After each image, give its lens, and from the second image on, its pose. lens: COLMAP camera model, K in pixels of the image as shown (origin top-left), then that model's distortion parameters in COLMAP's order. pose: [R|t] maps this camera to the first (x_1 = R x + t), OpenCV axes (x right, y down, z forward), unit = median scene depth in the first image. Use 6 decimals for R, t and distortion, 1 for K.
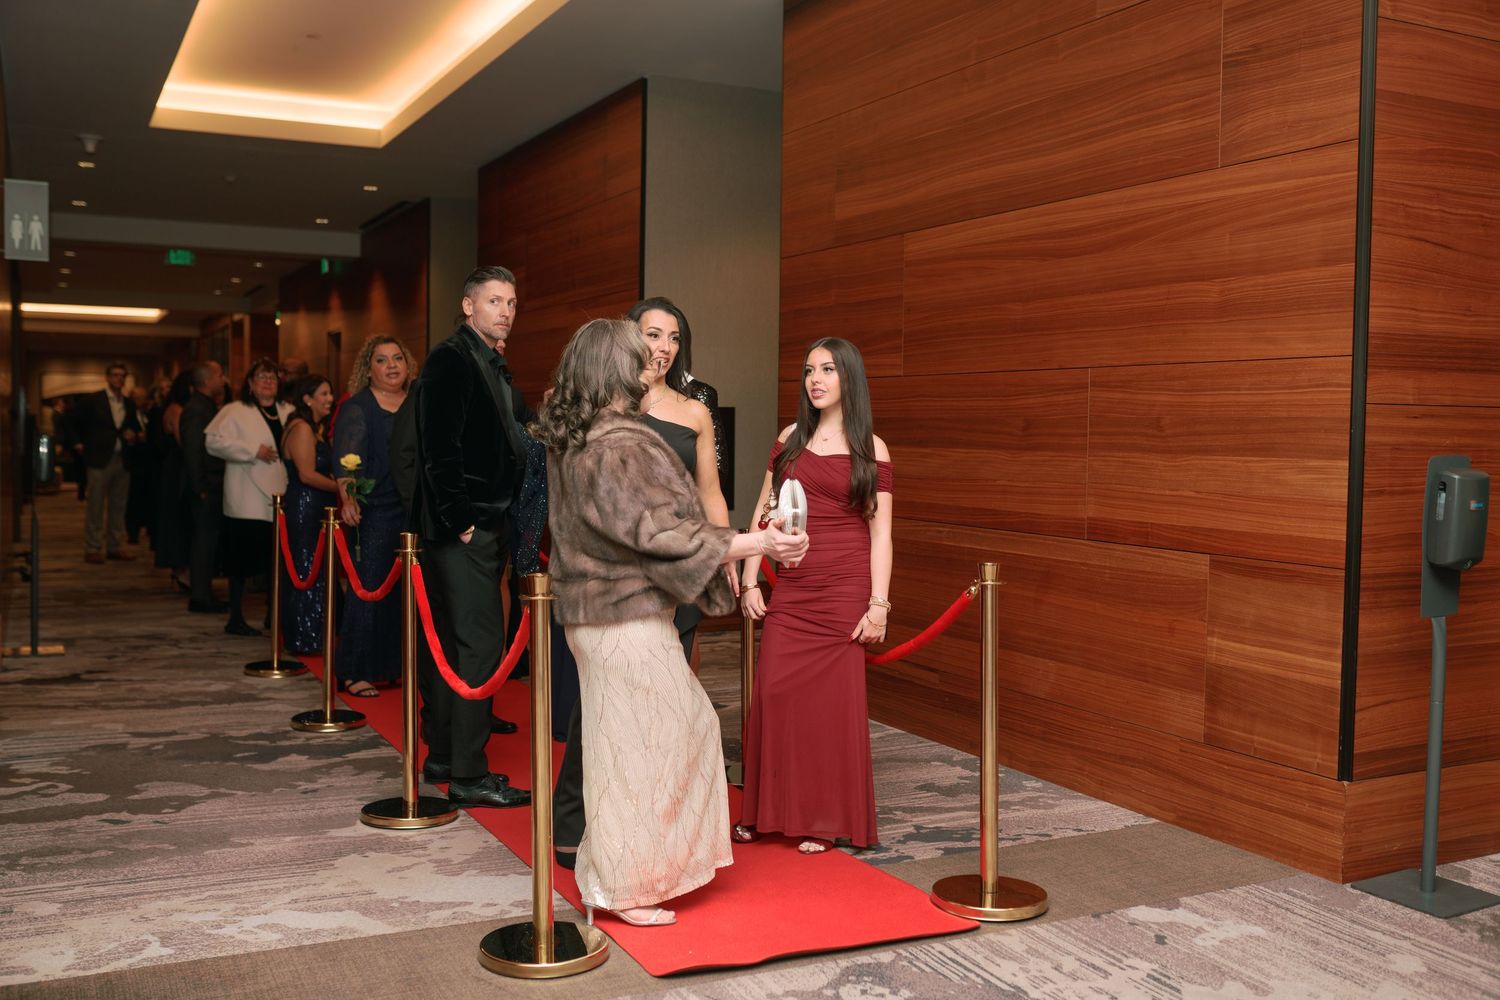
lens RADIAL K [[1425.8, 0, 750.0], [0, 1425.8, 500.0], [0, 0, 1]] dist [-0.070536, 0.093150]
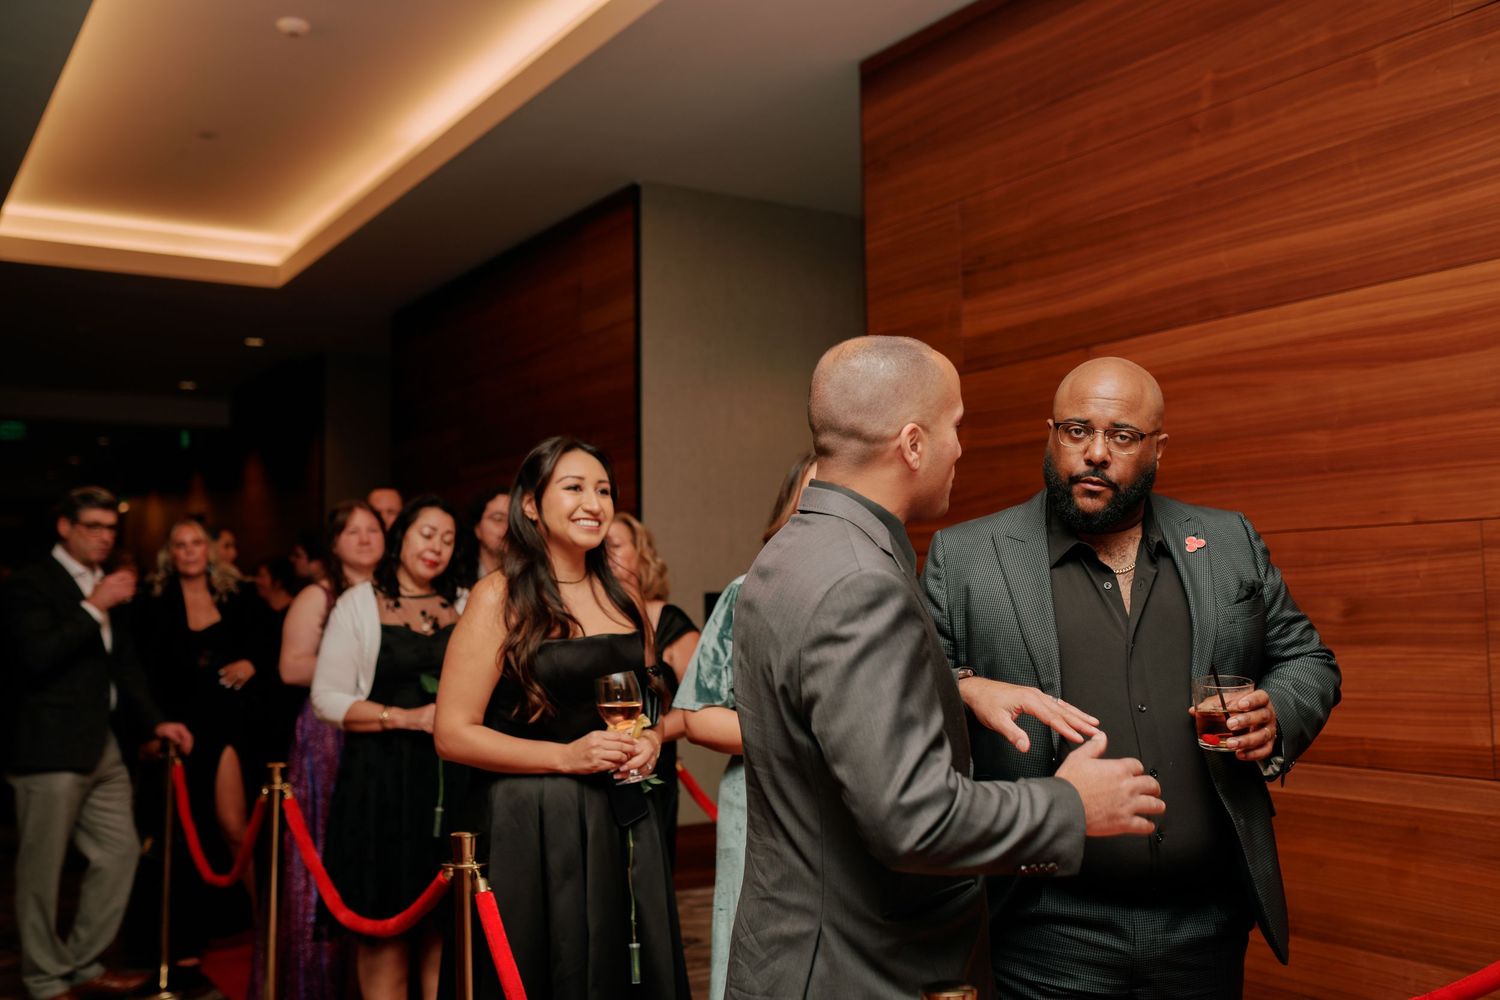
lens RADIAL K [[1425.8, 0, 750.0], [0, 1425.8, 500.0], [0, 0, 1]] dist [-0.070536, 0.093150]
pose [[0.993769, -0.020838, 0.109491, -0.160861], [0.034446, 0.991696, -0.123902, -0.029295], [-0.105999, 0.126902, 0.986235, 0.350073]]
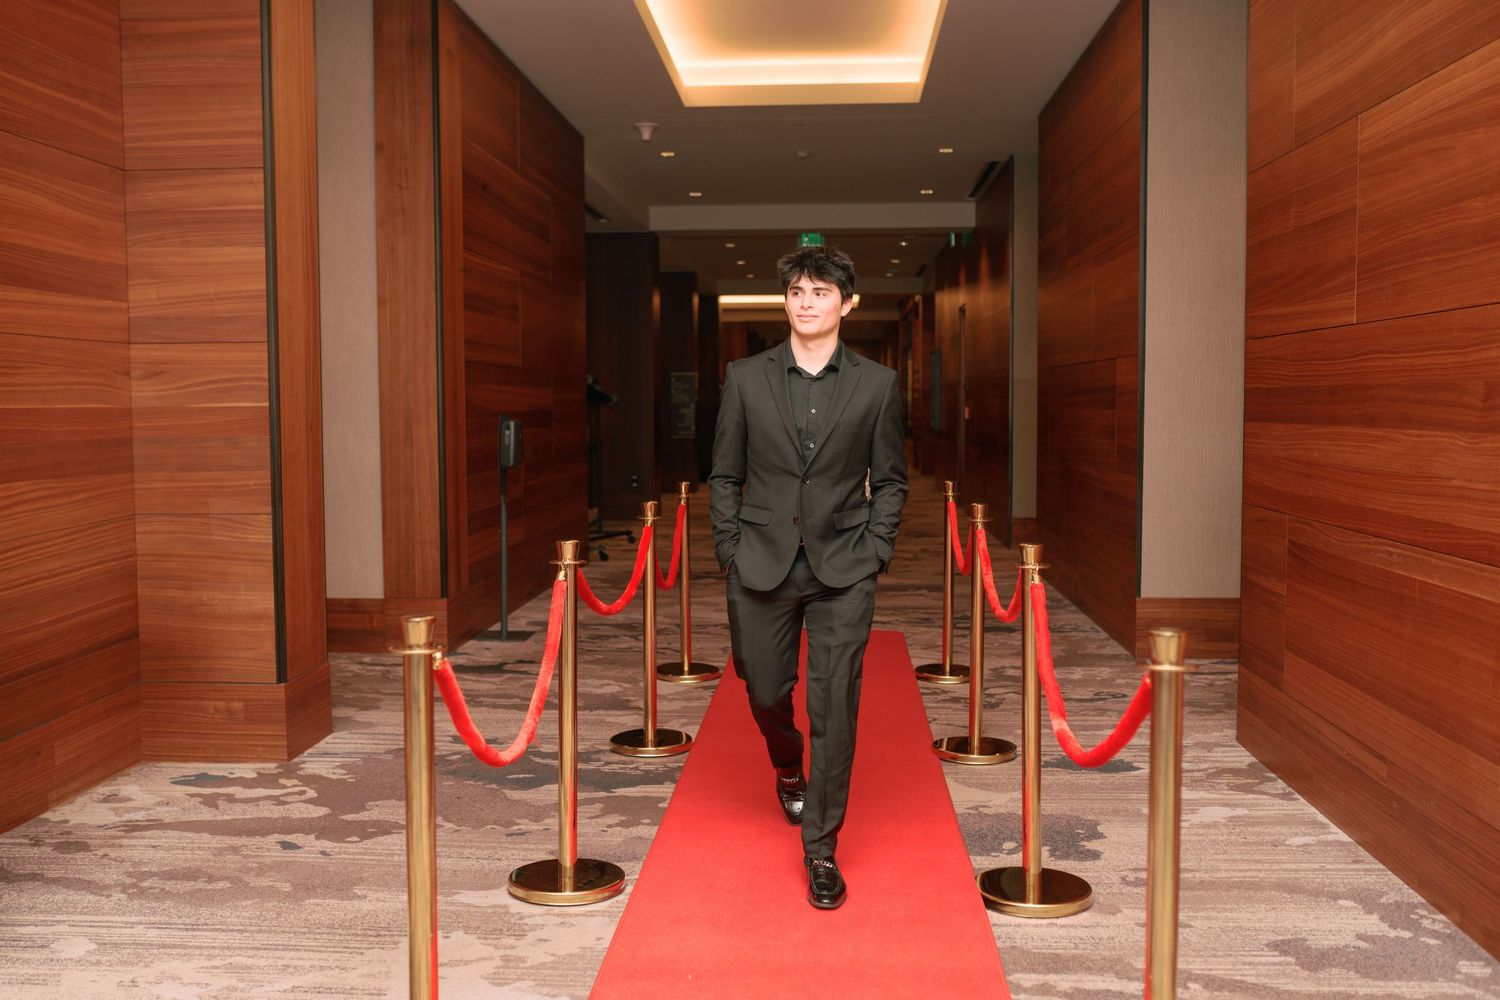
lens RADIAL K [[1425.8, 0, 750.0], [0, 1425.8, 500.0], [0, 0, 1]] dist [-0.070536, 0.093150]
pose [[0.864217, 0.016158, -0.502859, 0.221389], [-0.008175, 0.999803, 0.018076, -0.013380], [0.503052, -0.011511, 0.864179, 0.294476]]
